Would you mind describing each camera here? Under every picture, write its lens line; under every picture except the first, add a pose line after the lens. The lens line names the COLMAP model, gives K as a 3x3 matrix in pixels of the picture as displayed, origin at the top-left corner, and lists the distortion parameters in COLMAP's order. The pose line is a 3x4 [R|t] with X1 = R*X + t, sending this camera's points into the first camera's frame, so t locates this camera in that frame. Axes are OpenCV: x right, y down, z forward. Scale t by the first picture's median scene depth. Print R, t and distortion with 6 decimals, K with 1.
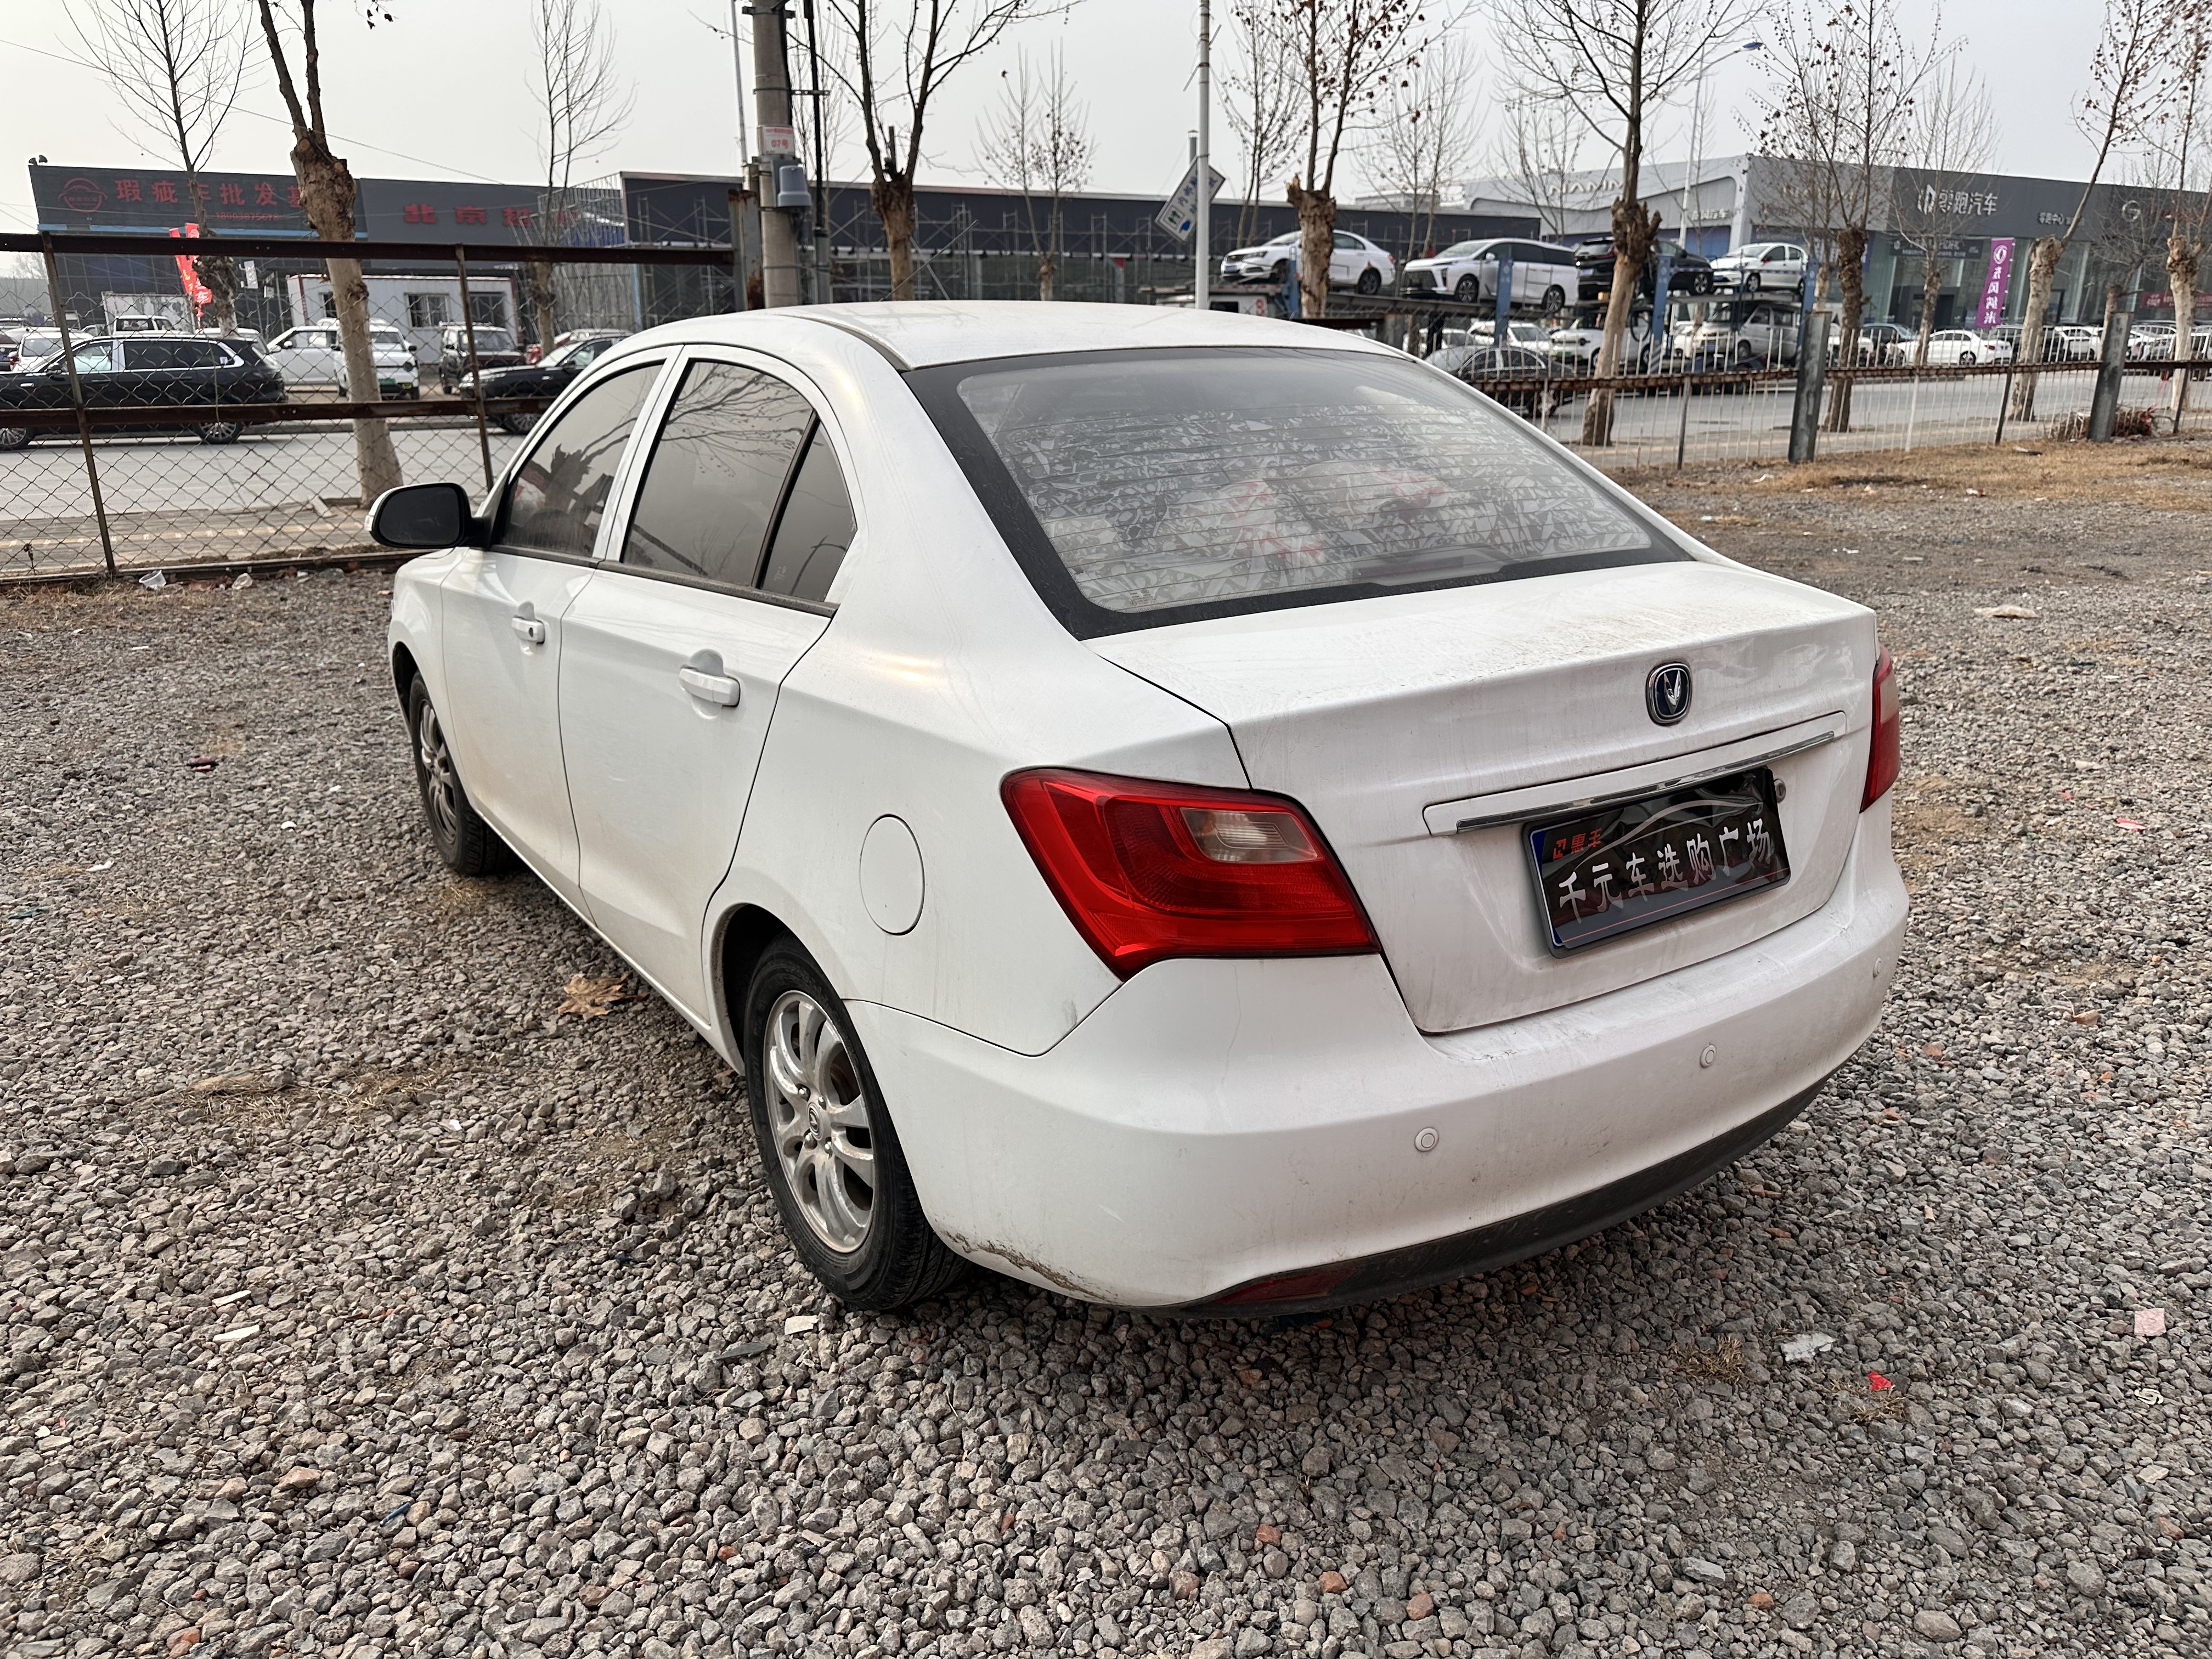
lens RADIAL K [[1555.9, 0, 1109.4], [0, 1555.9, 830.9], [0, 0, 1]] dist [0.037626, -0.043329]
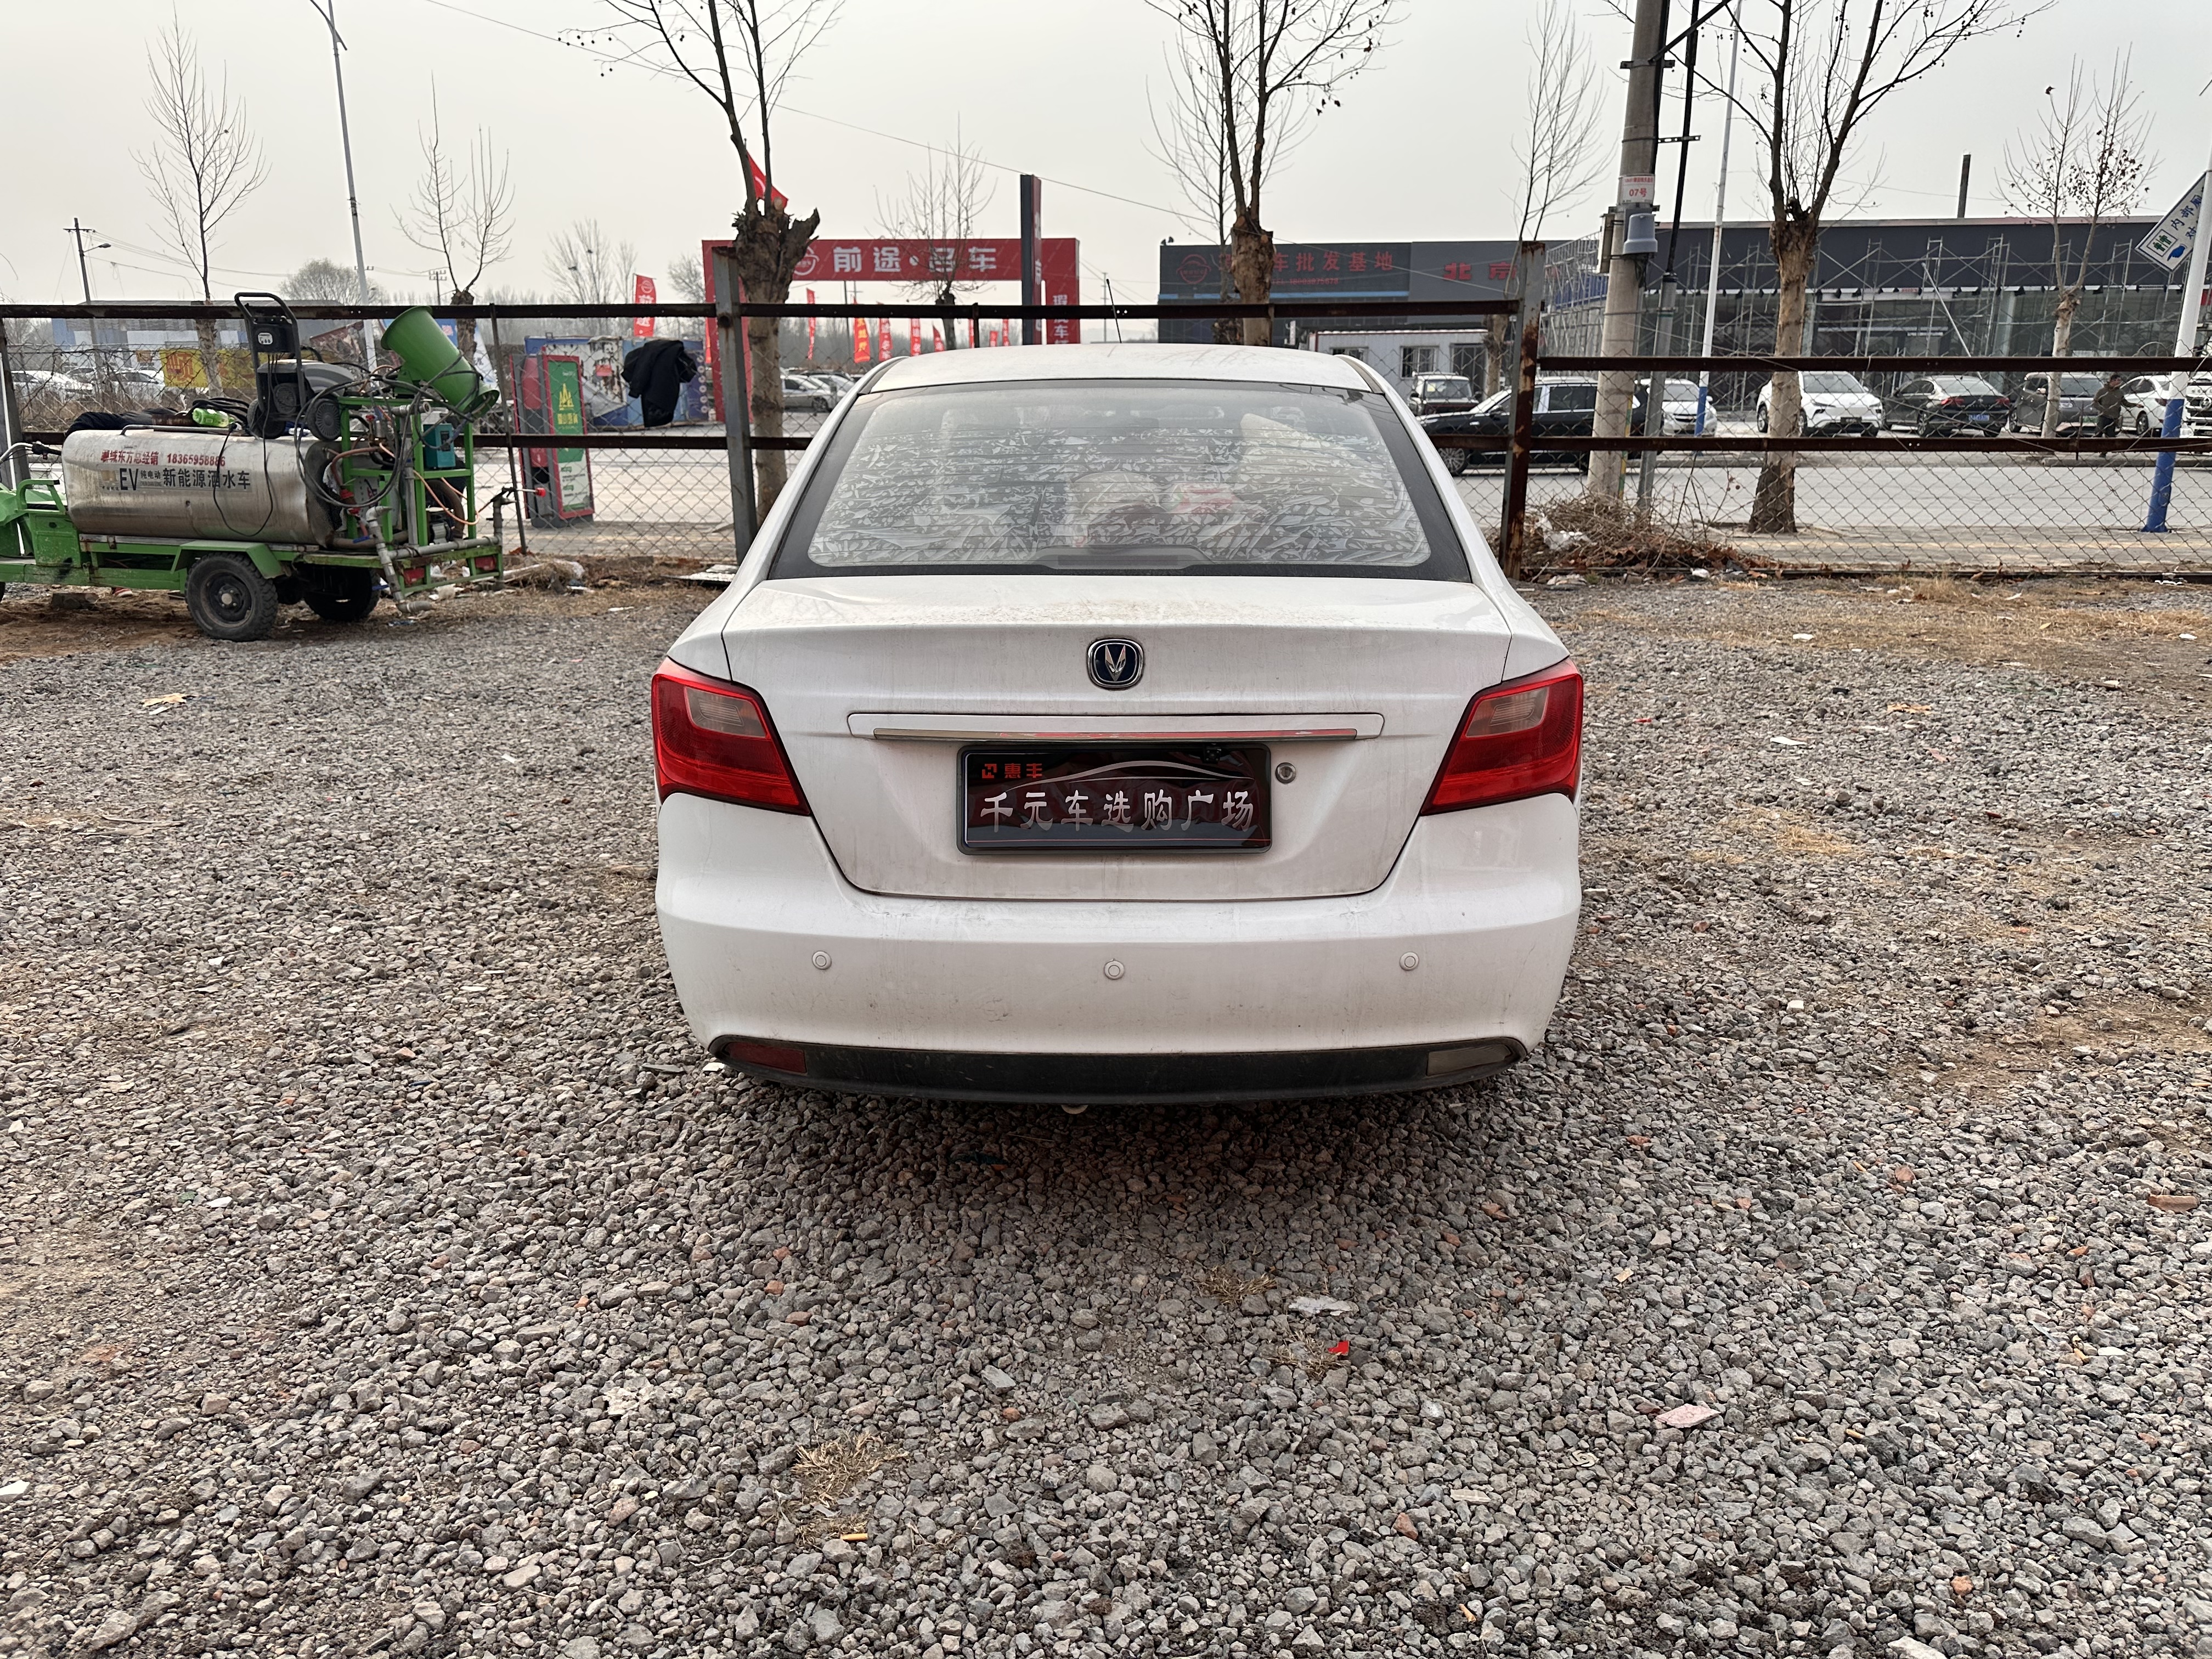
lens RADIAL K [[1555.9, 0, 1109.1], [0, 1555.9, 830.7], [0, 0, 1]] dist [0.037626, -0.043329]
pose [[0.818682, 0.159528, -0.551644, 0.137056], [-0.174987, 0.984255, 0.024939, 0.001380], [0.546936, 0.076113, 0.833707, 0.001297]]
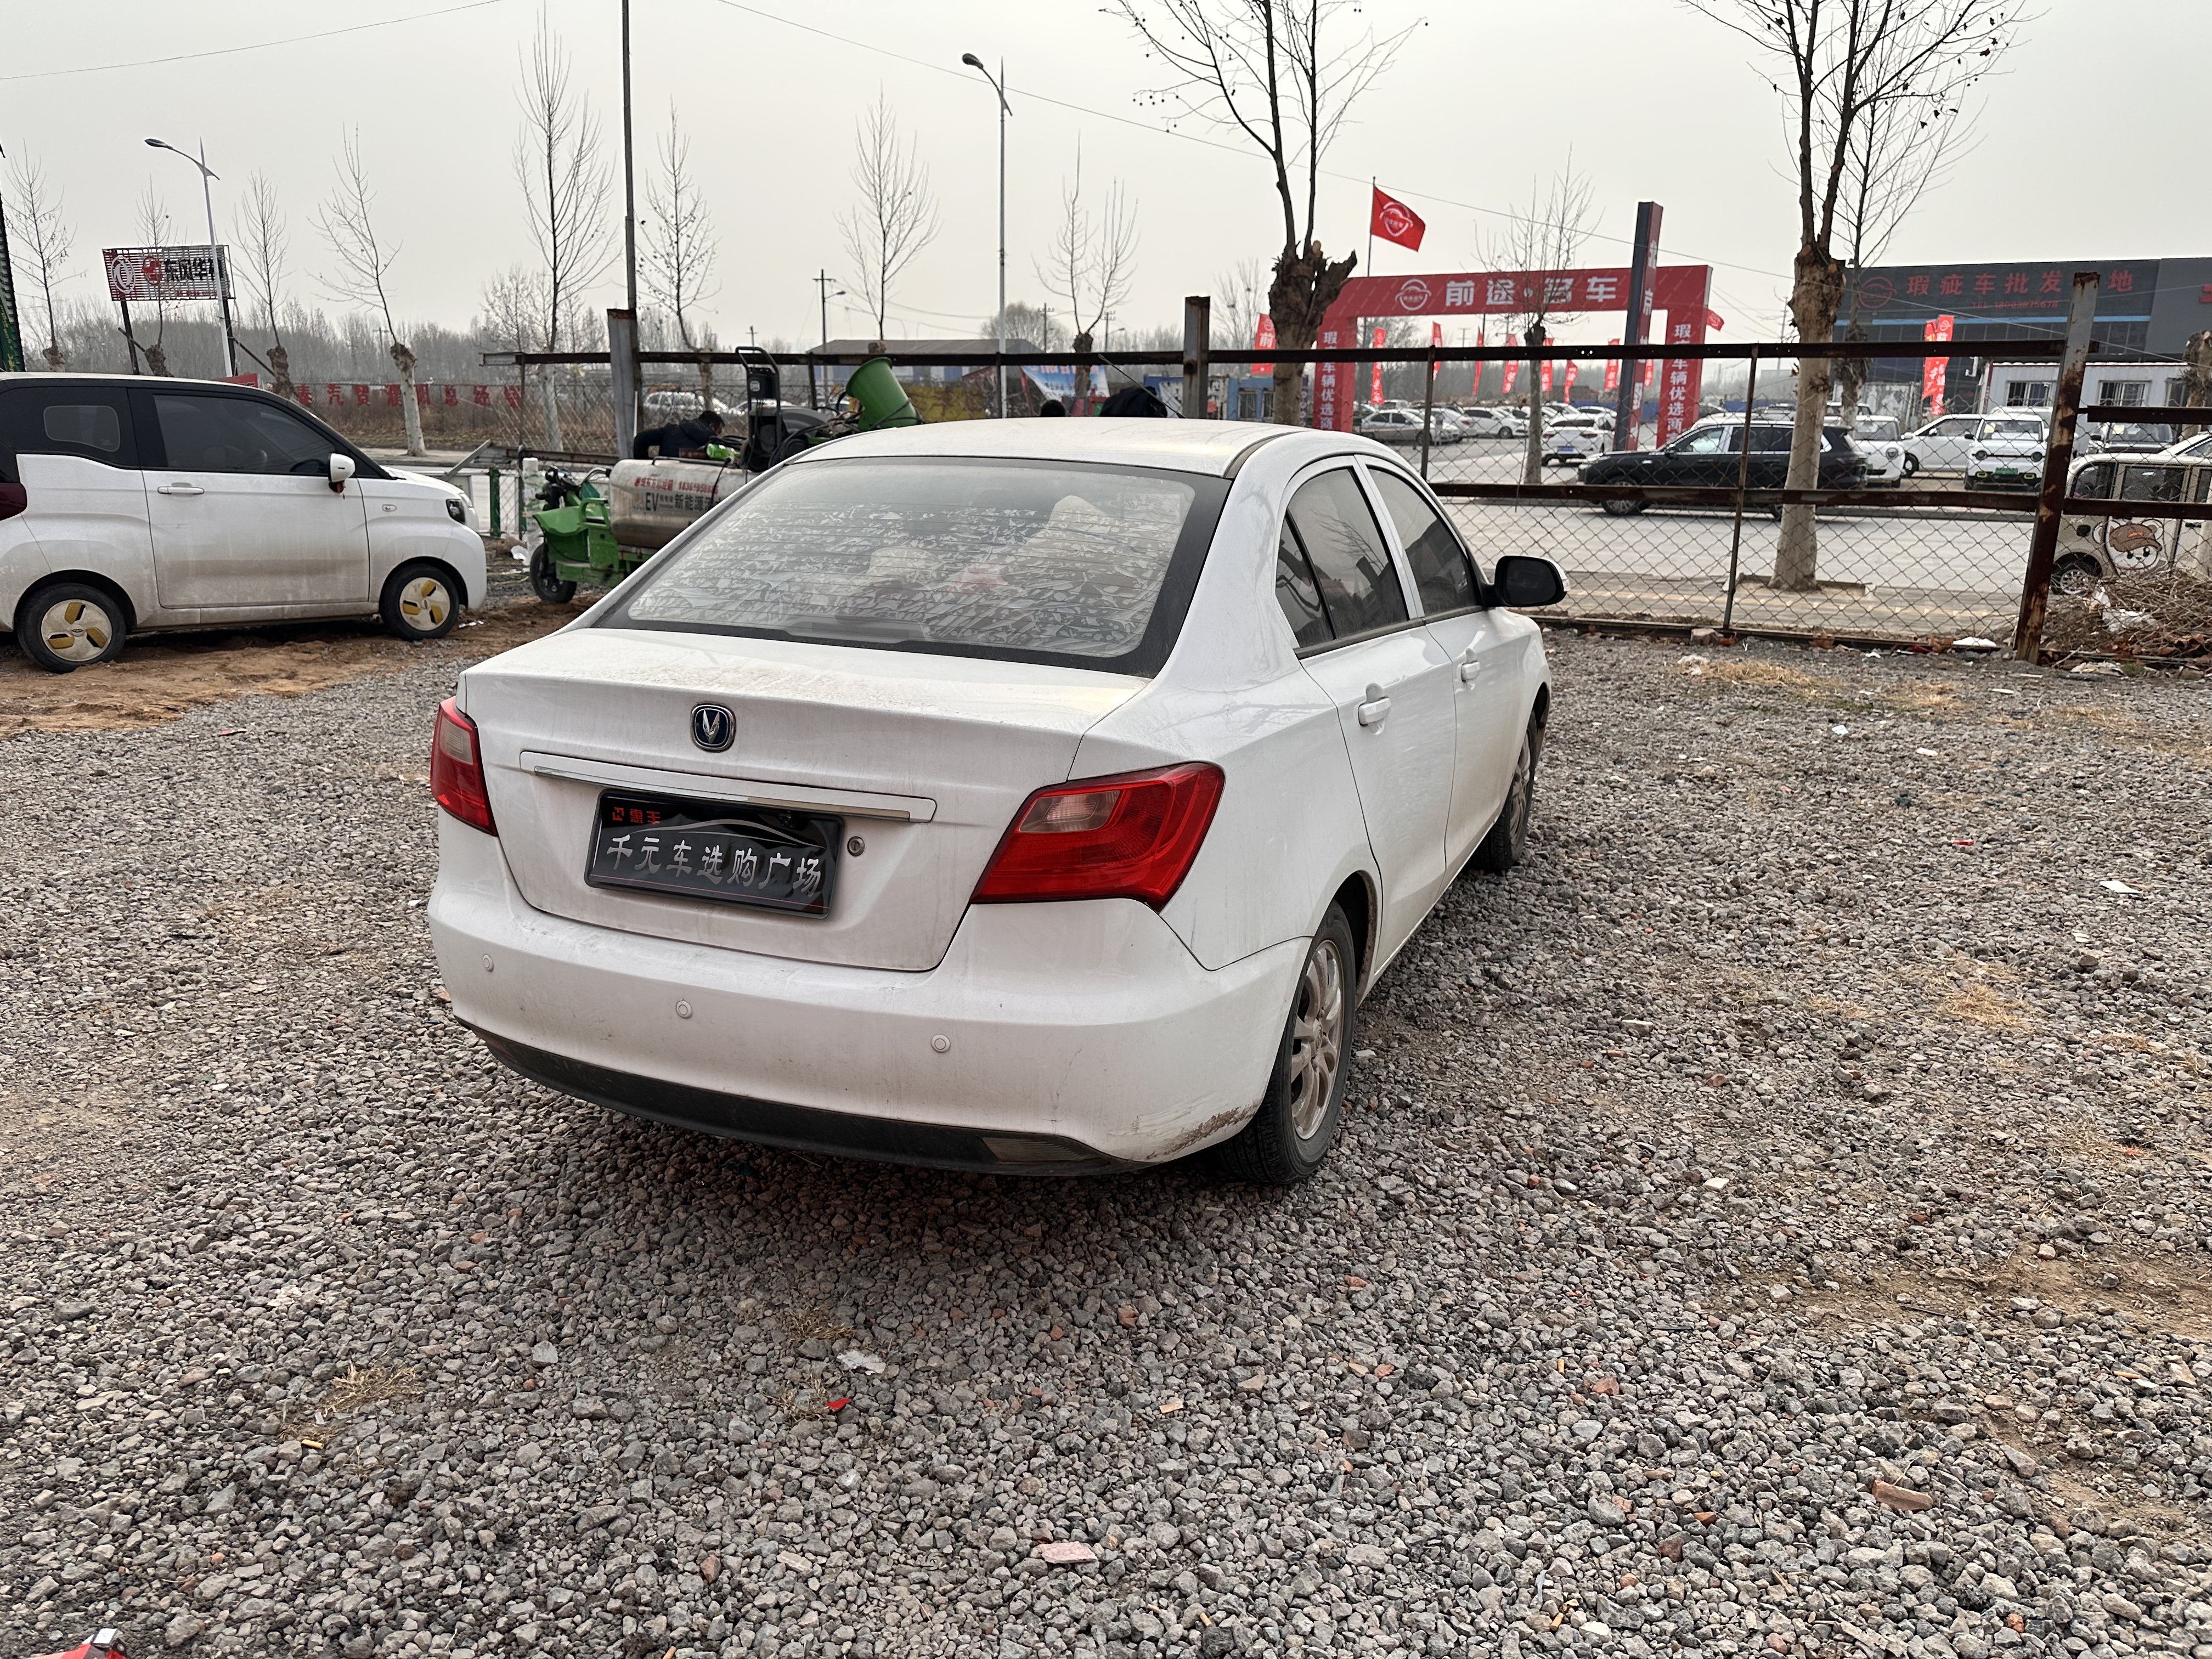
lens RADIAL K [[1555.9, 0, 1098.1], [0, 1555.9, 848.3], [0, 0, 1]] dist [0.037626, -0.043329]
pose [[0.530771, 0.235891, -0.814026, 0.213569], [-0.268155, 0.957882, 0.102732, -0.027949], [0.803975, 0.163758, 0.571671, 0.070270]]
